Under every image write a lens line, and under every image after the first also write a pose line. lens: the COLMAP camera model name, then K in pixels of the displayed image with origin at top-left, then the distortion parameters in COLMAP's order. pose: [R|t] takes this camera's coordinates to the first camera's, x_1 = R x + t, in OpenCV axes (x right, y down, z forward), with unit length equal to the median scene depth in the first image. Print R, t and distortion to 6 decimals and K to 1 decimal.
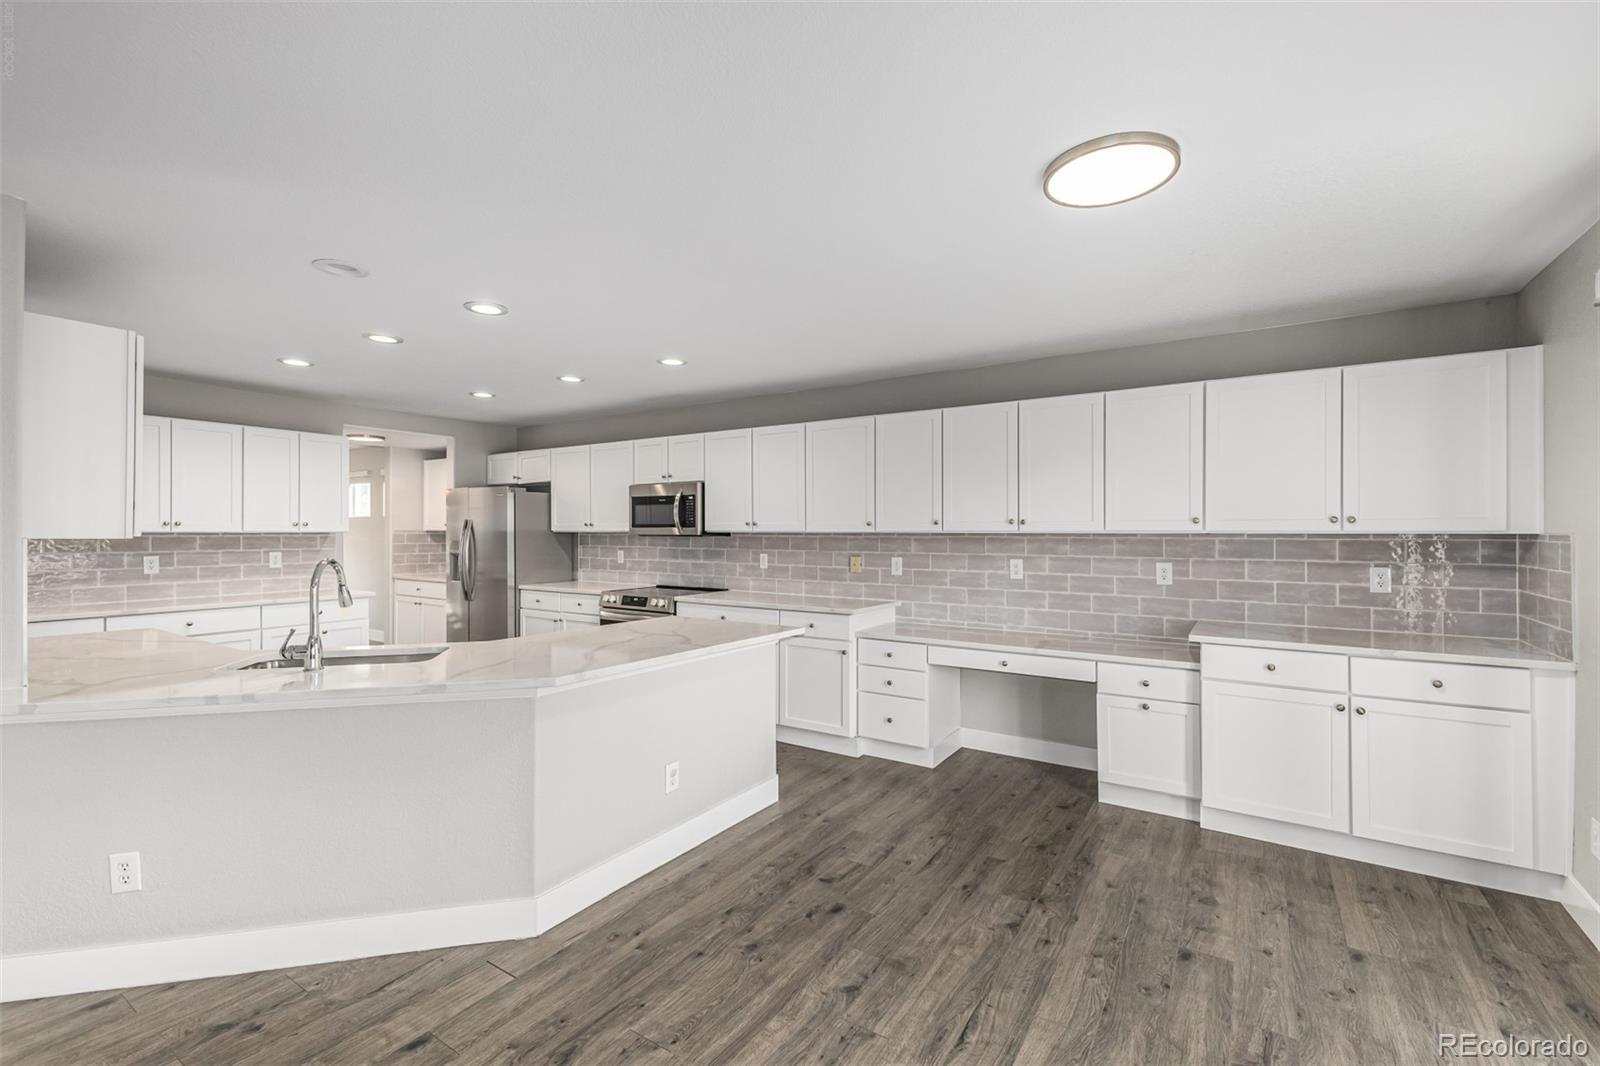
lens RADIAL K [[689.2, 0, 792.1], [0, 689.2, 534.3], [0, 0, 1]] dist [0.009391, -0.001392]
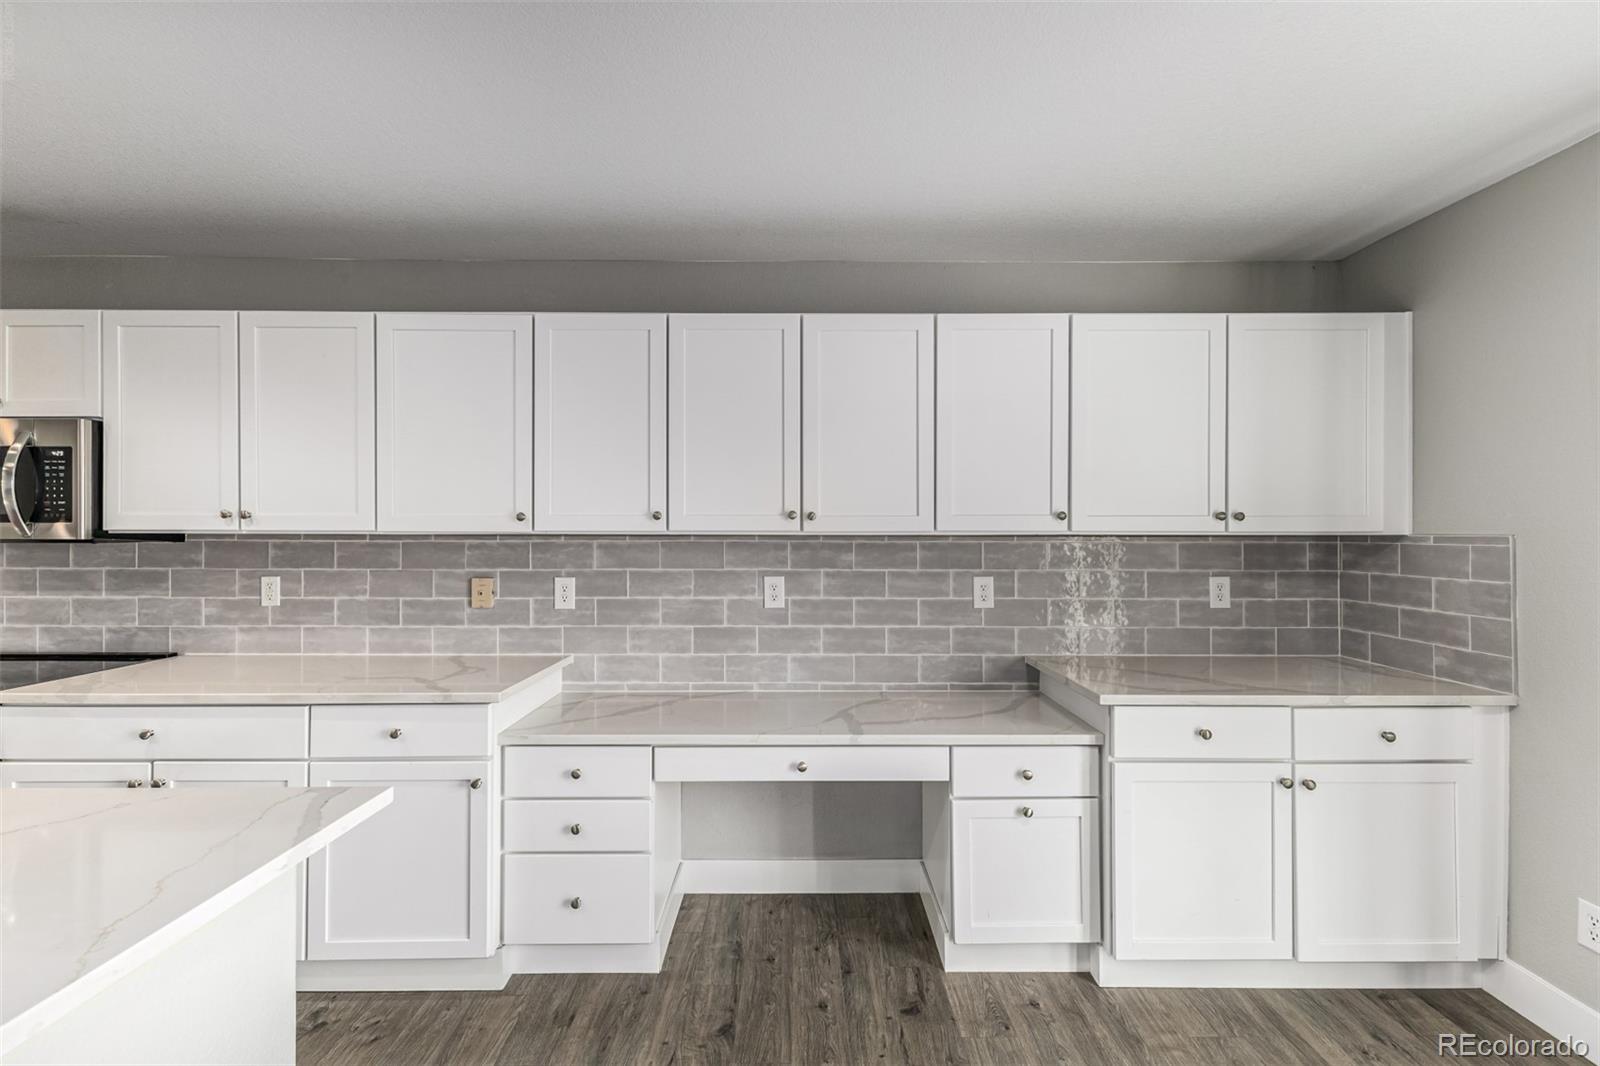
lens RADIAL K [[689.2, 0, 798.5], [0, 689.2, 533.9], [0, 0, 1]] dist [0.009391, -0.001392]
pose [[0.828800, 0.001221, 0.559544, -0.006658], [0.001766, 0.999987, -0.004798, 0.000639], [-0.559543, 0.004965, 0.828787, 0.448333]]
